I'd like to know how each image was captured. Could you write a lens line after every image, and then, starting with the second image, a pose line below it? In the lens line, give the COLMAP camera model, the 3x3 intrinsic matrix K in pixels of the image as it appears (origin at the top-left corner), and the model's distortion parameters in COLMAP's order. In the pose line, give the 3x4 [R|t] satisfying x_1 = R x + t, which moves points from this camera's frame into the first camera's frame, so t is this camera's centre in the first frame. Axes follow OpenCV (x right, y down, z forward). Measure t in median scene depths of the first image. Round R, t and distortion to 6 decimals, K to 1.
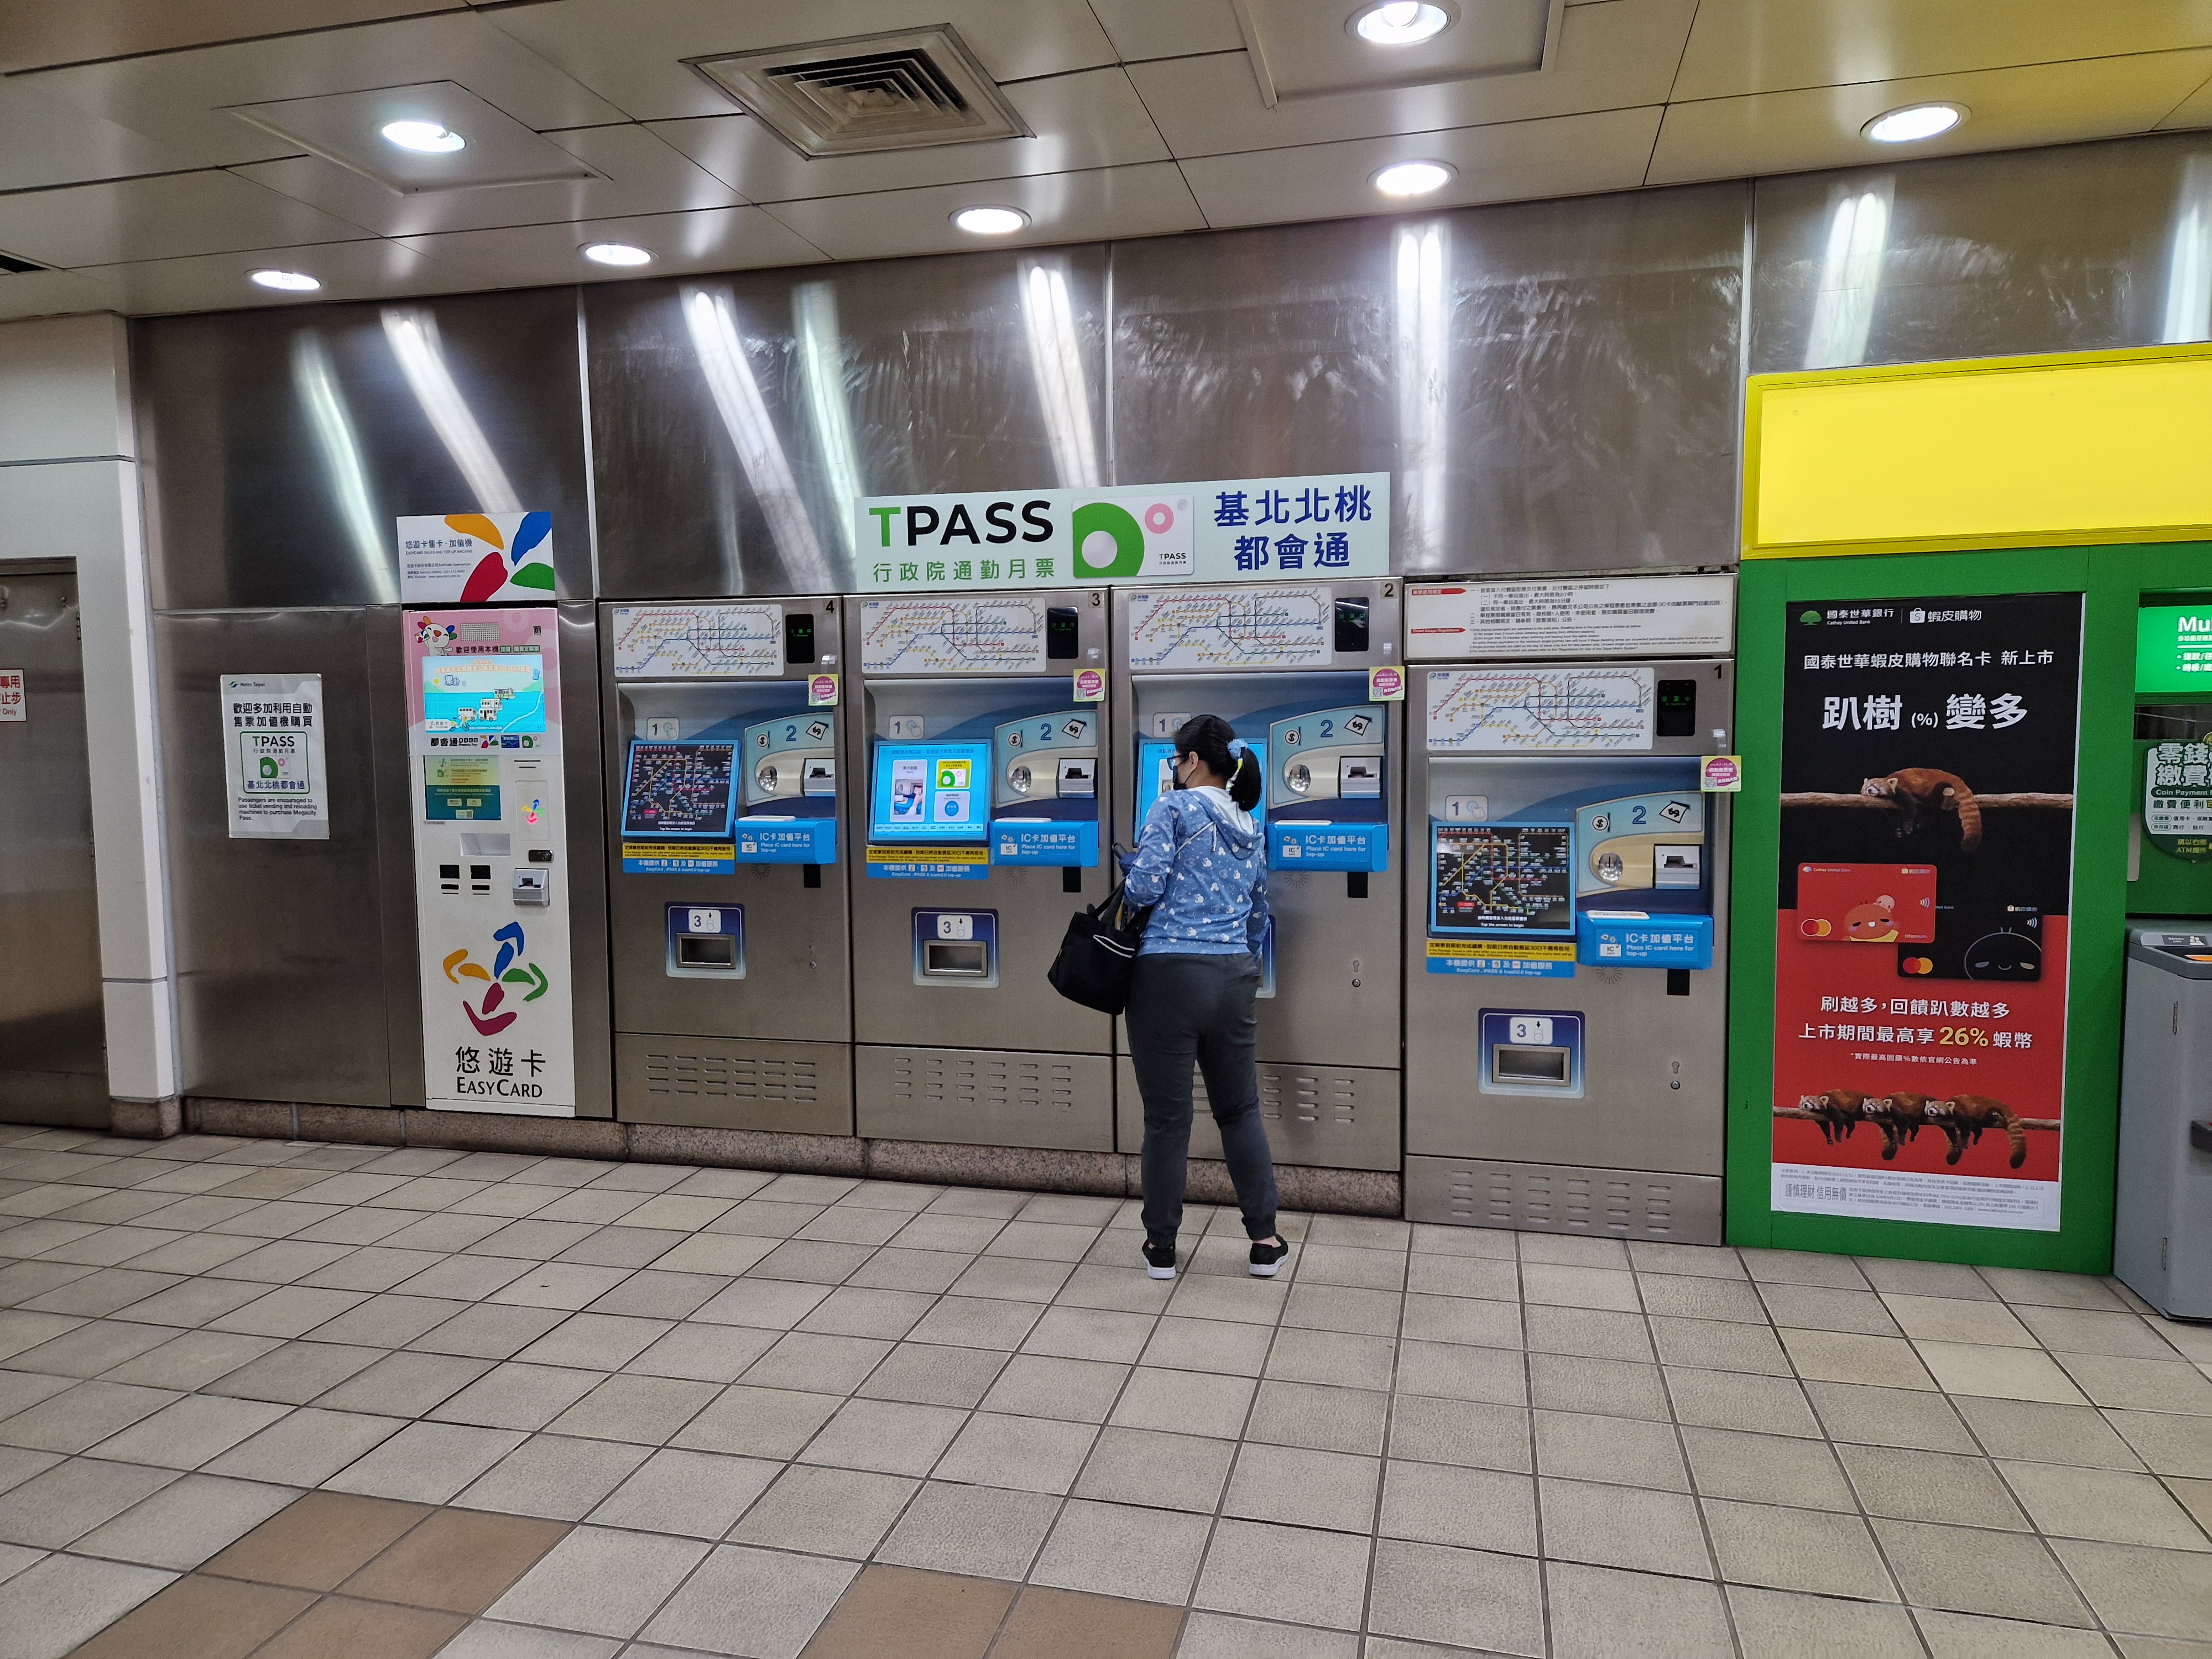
lens RADIAL K [[1478.0, 0, 1106.0], [0, 1478.0, 829.5], [0, 0, 1]] dist [0.072252, -0.085285]
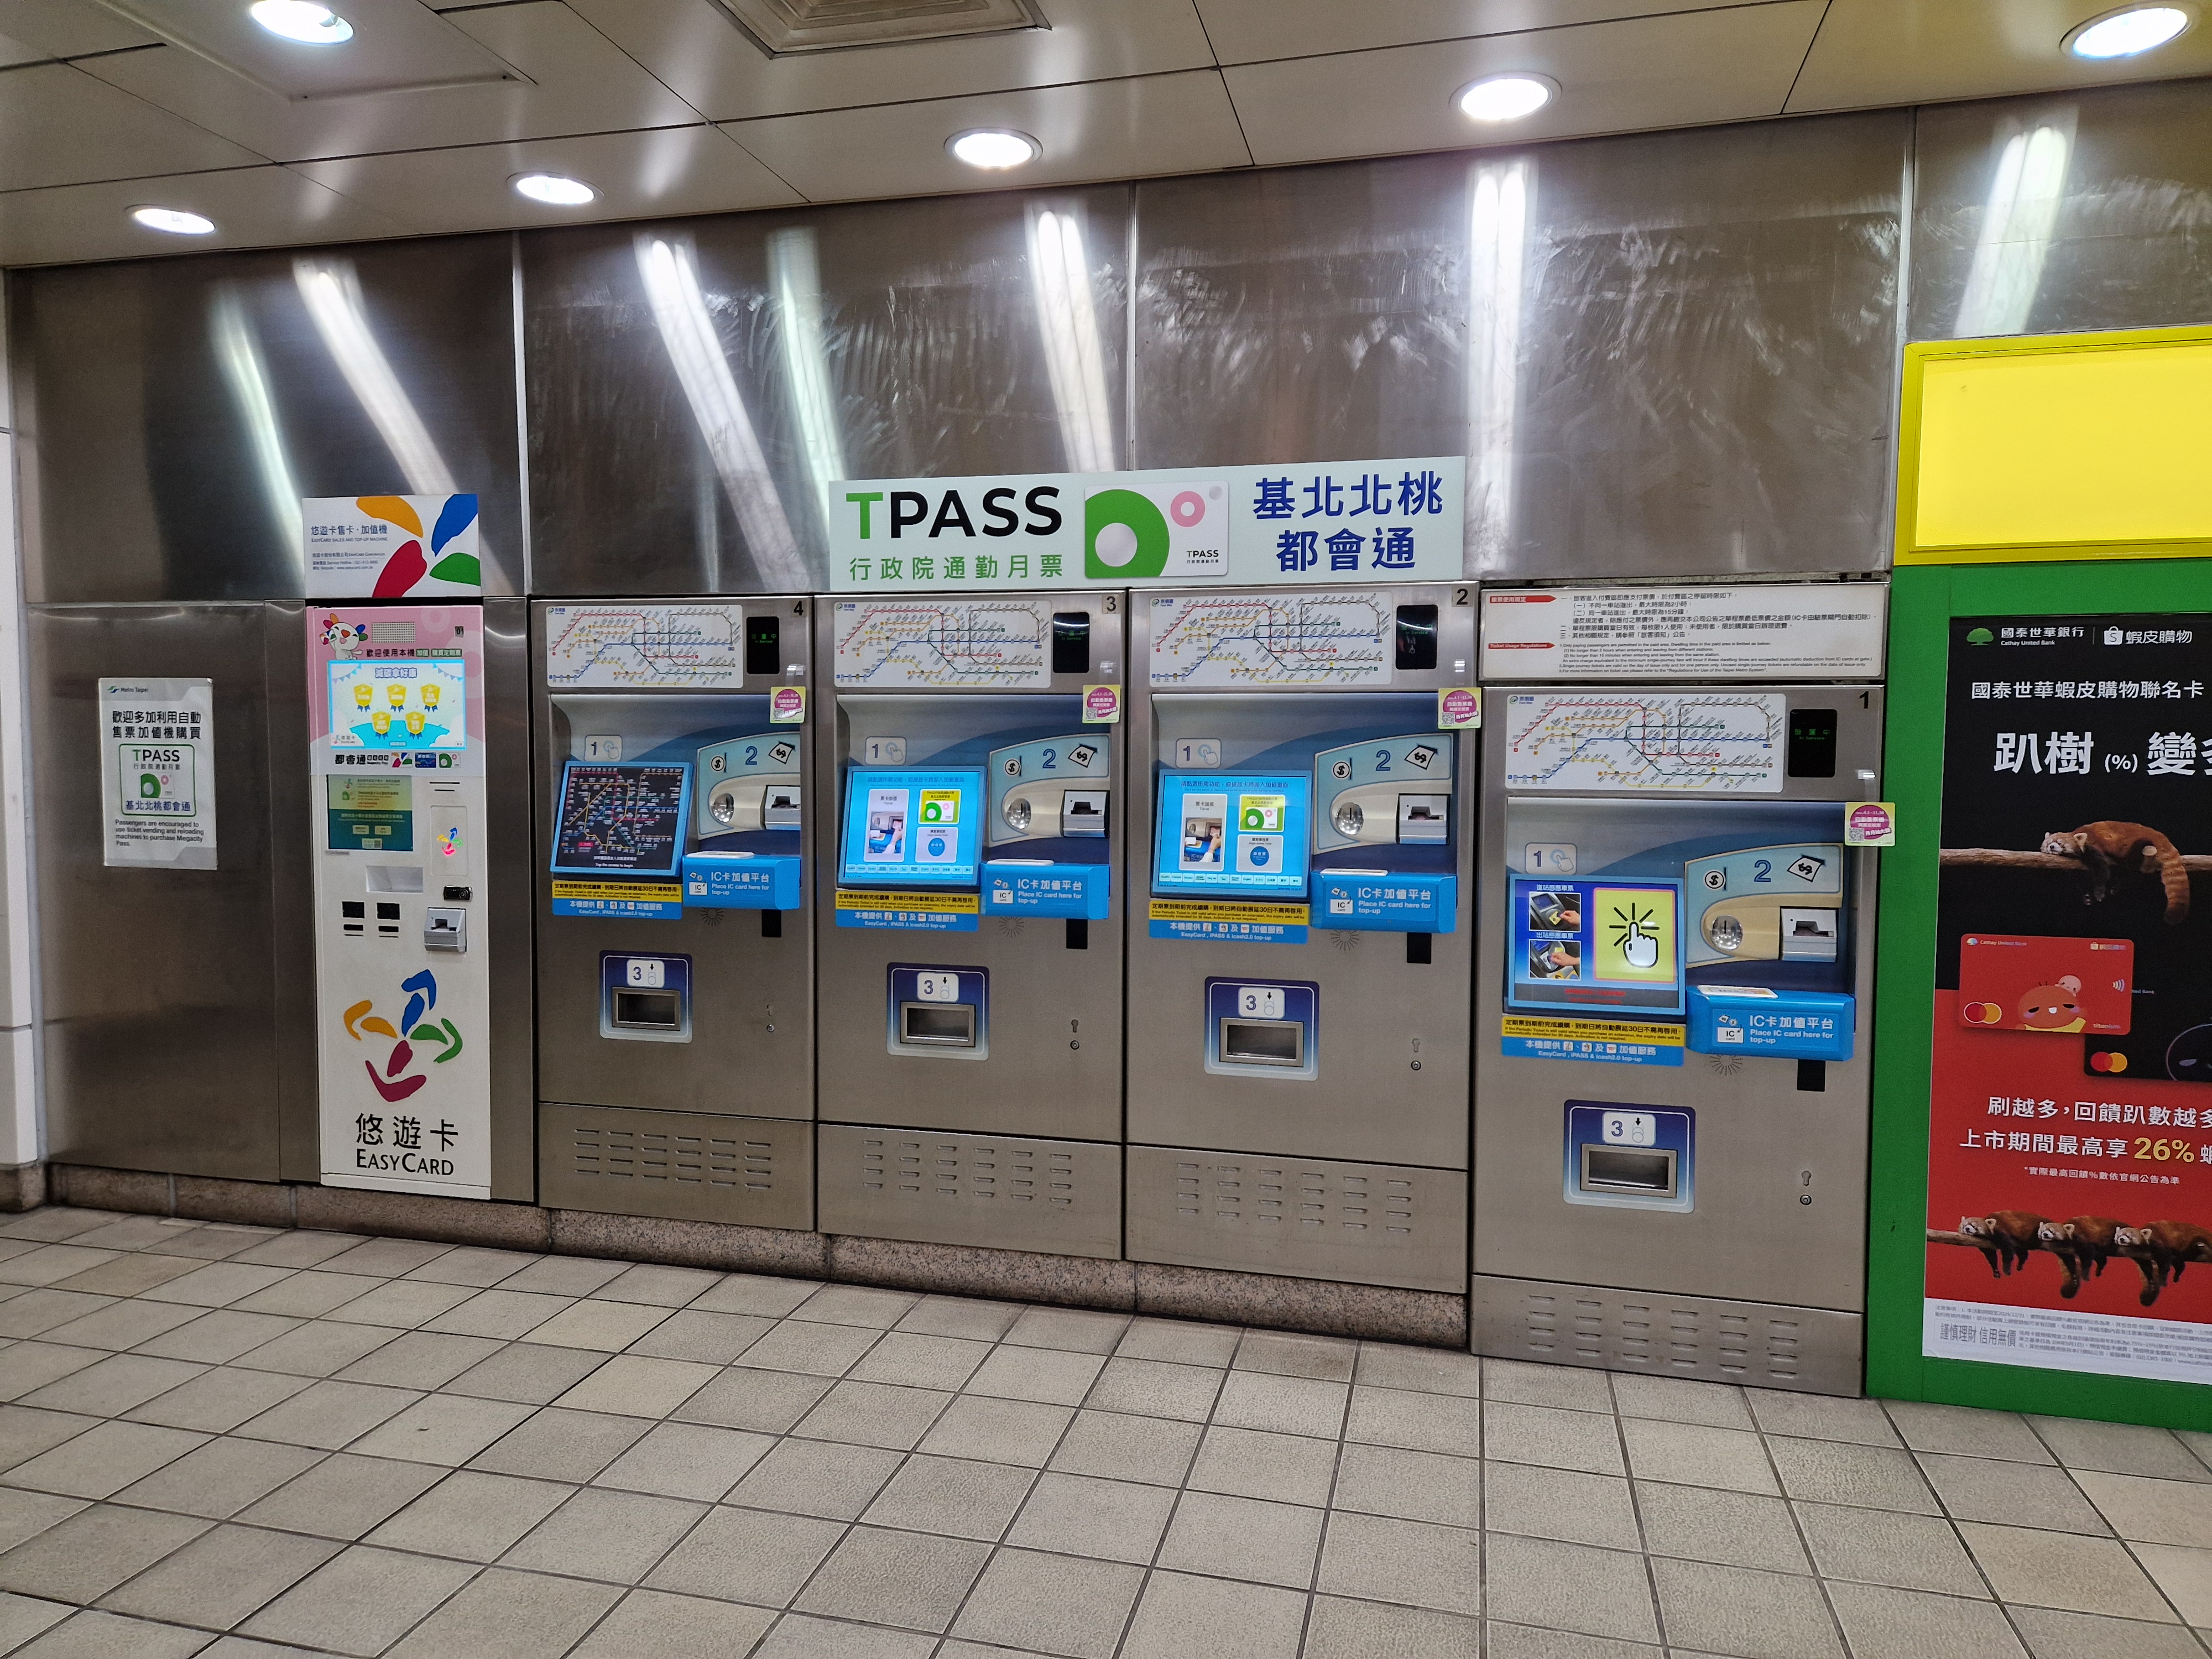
lens RADIAL K [[1478.0, 0, 1106.0], [0, 1478.0, 829.5], [0, 0, 1]] dist [0.072252, -0.085285]
pose [[0.999867, 0.016263, 0.001357, -0.008827], [-0.016236, 0.999711, -0.017702, -0.011461], [-0.001645, 0.017678, 0.999842, 0.158457]]
